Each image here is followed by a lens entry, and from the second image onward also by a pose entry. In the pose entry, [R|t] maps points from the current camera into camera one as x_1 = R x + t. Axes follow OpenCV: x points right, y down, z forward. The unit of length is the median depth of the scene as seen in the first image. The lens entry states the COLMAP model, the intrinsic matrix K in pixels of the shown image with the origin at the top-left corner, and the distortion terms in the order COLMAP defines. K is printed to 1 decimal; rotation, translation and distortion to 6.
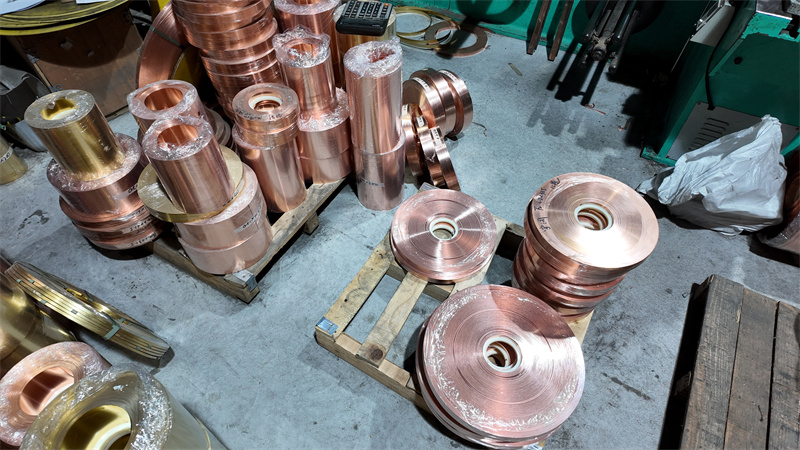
lens RADIAL K [[467.3, 0, 399.8], [0, 467.3, 228.3], [0, 0, 1]] dist [0.041063, -0.039702]
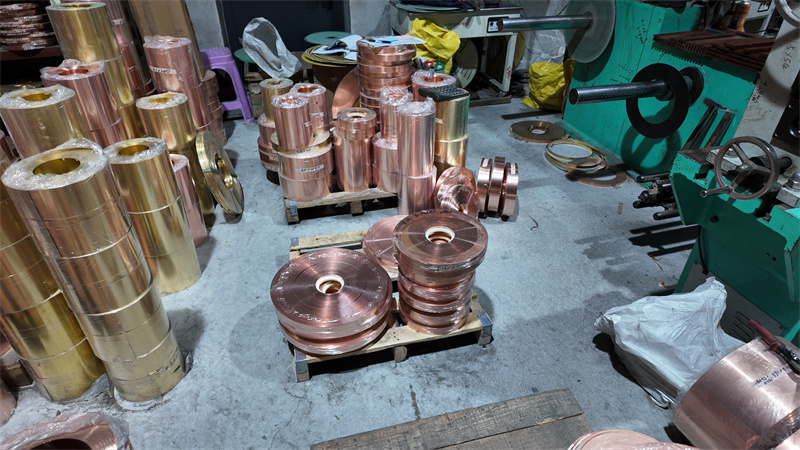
lens RADIAL K [[467.3, 0, 403.3], [0, 467.3, 225.5], [0, 0, 1]] dist [0.041063, -0.039702]
pose [[0.695751, 0.397678, -0.598150, 0.867507], [-0.559950, 0.821857, -0.104910, 0.113065], [0.449874, 0.407925, 0.794488, -0.049727]]
